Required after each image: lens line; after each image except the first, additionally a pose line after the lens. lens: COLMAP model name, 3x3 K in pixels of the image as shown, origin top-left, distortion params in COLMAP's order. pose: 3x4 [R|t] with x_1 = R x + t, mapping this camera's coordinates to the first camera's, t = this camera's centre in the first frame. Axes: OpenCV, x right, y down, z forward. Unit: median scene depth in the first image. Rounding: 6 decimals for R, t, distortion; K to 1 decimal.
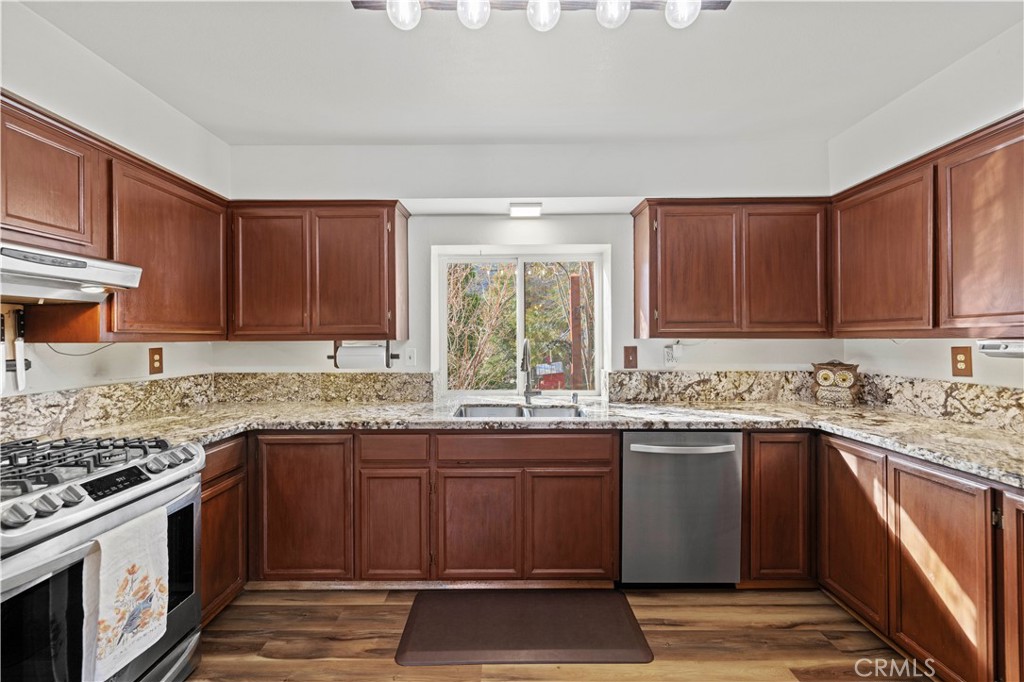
lens RADIAL K [[431.3, 0, 507.6], [0, 431.3, 337.8], [0, 0, 1]] dist [0.001906, 0.000088]
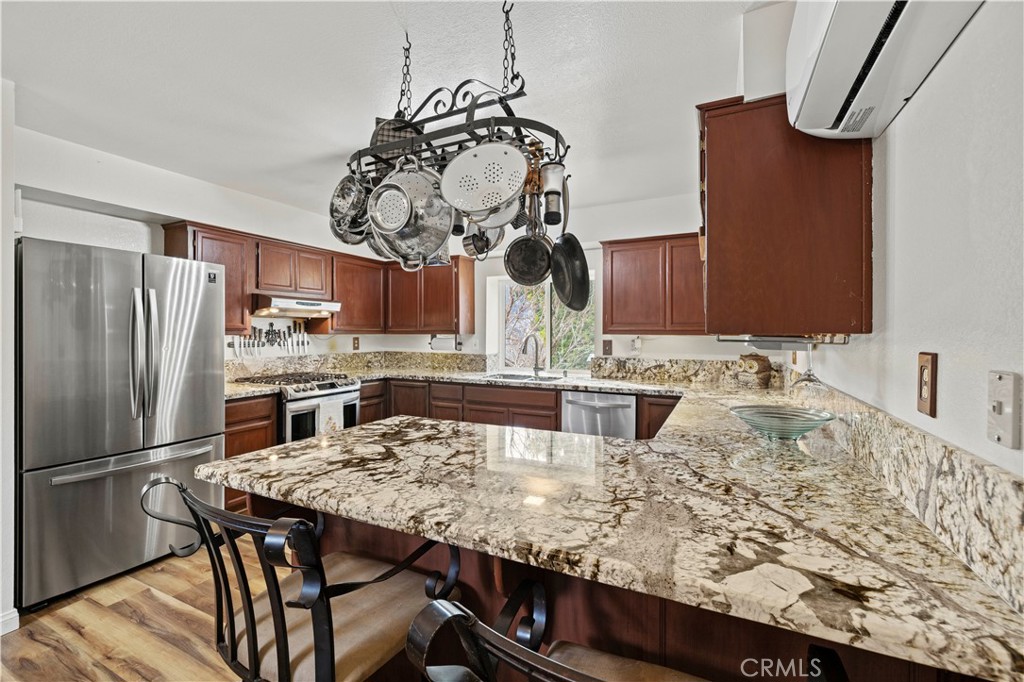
lens RADIAL K [[434.4, 0, 506.9], [0, 434.4, 332.8], [0, 0, 1]] dist [-0.000316, 0.000026]
pose [[0.896900, 0.005907, -0.442194, 0.787146], [-0.005652, 0.999982, 0.001896, -0.006031], [0.442198, 0.000799, 0.896917, -0.566007]]
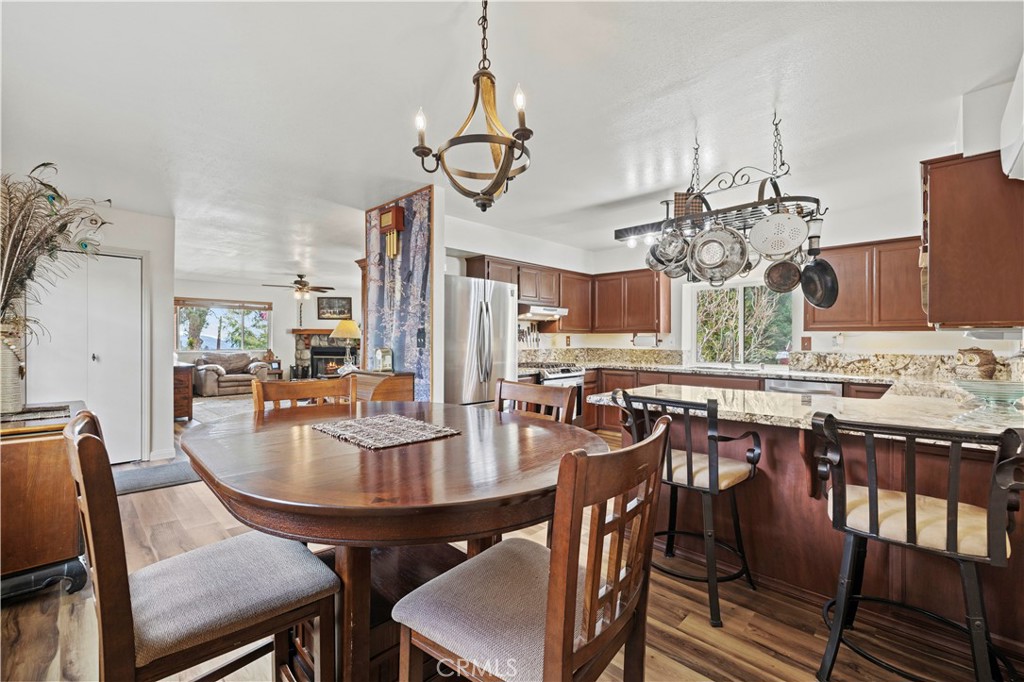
lens RADIAL K [[431.4, 0, 507.9], [0, 431.4, 339.5], [0, 0, 1]] dist [0.000856, 0.000077]
pose [[0.717929, 0.007255, -0.696079, 0.762702], [-0.003805, 0.999972, 0.006497, 0.030266], [0.696106, -0.002016, 0.717936, -1.164746]]
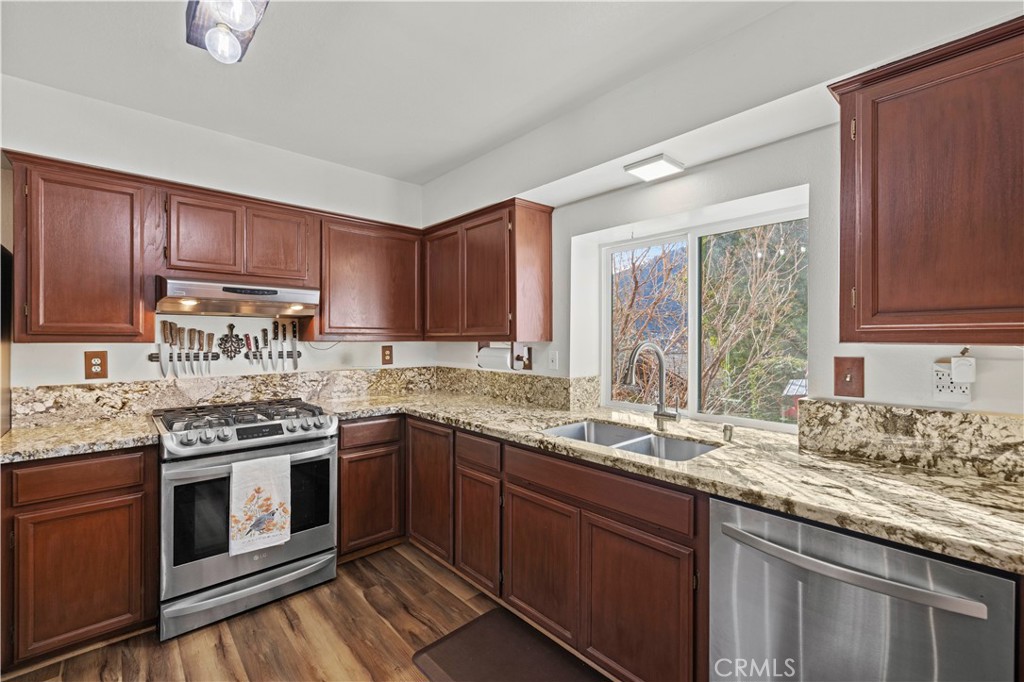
lens RADIAL K [[433.5, 0, 504.8], [0, 433.5, 338.8], [0, 0, 1]] dist [0.002083, 0.000089]
pose [[0.670203, 0.004278, -0.742165, 0.507676], [-0.004473, 0.999989, 0.001724, -0.003202], [0.742164, 0.002164, 0.670215, 0.368185]]
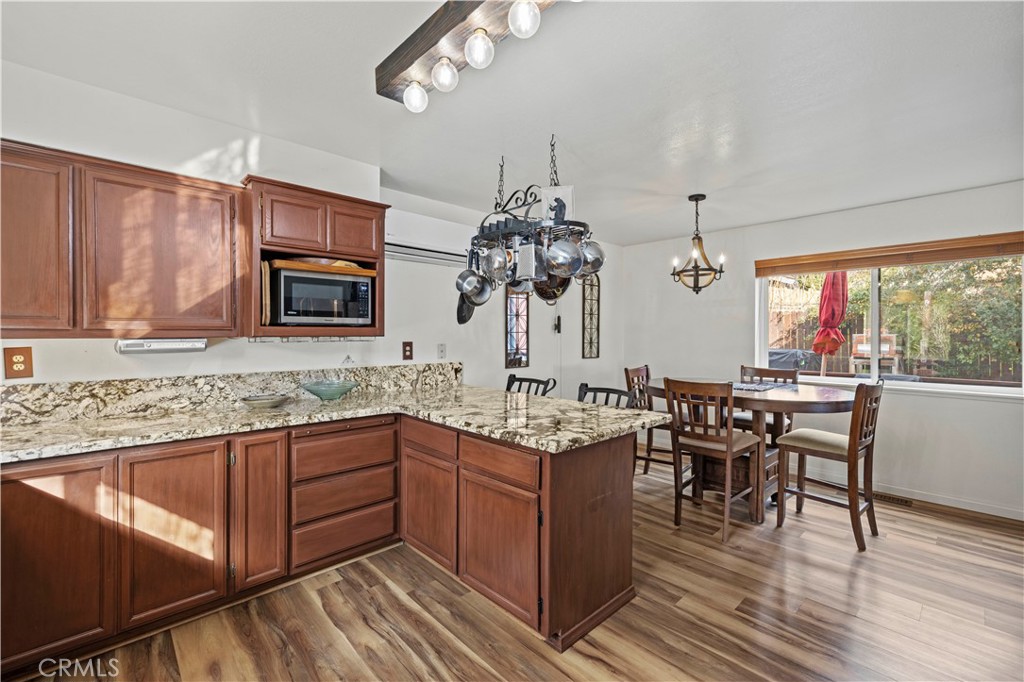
lens RADIAL K [[431.4, 0, 507.9], [0, 431.4, 339.5], [0, 0, 1]] dist [0.000856, 0.000077]
pose [[-0.684765, -0.001956, 0.728761, -0.372063], [-0.000071, 0.999997, 0.002617, 0.000883], [-0.728764, 0.001740, -0.684763, 0.805017]]
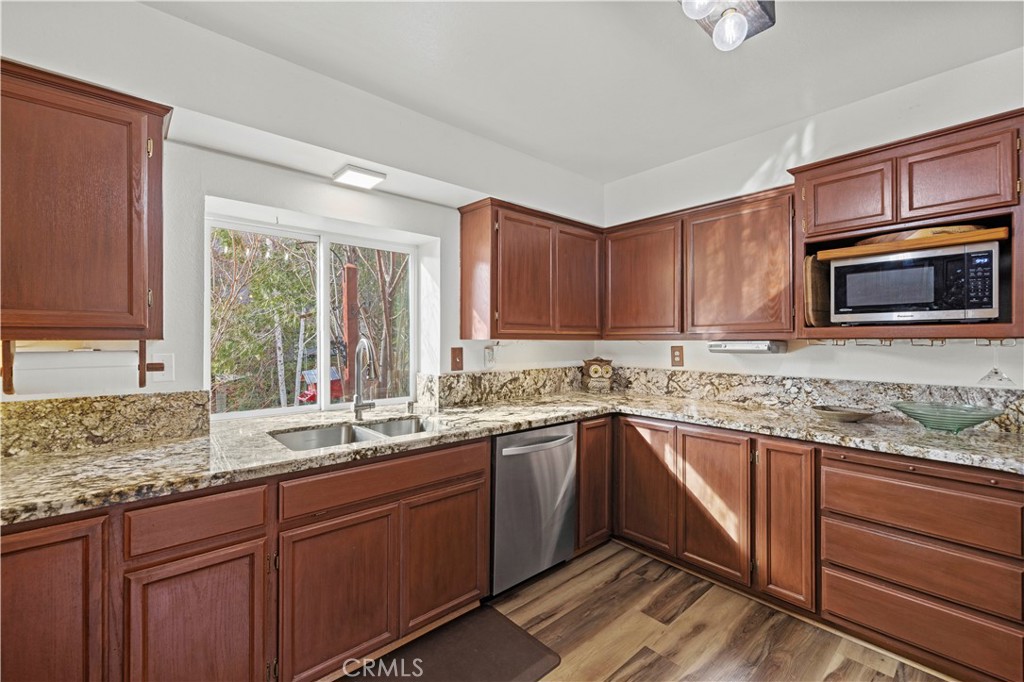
lens RADIAL K [[431.4, 0, 507.9], [0, 431.4, 339.5], [0, 0, 1]] dist [0.000856, 0.000077]
pose [[0.748262, 0.005052, 0.663384, -0.336268], [-0.005926, 0.999982, -0.000931, 0.002957], [-0.663377, -0.003235, 0.748279, 0.261485]]
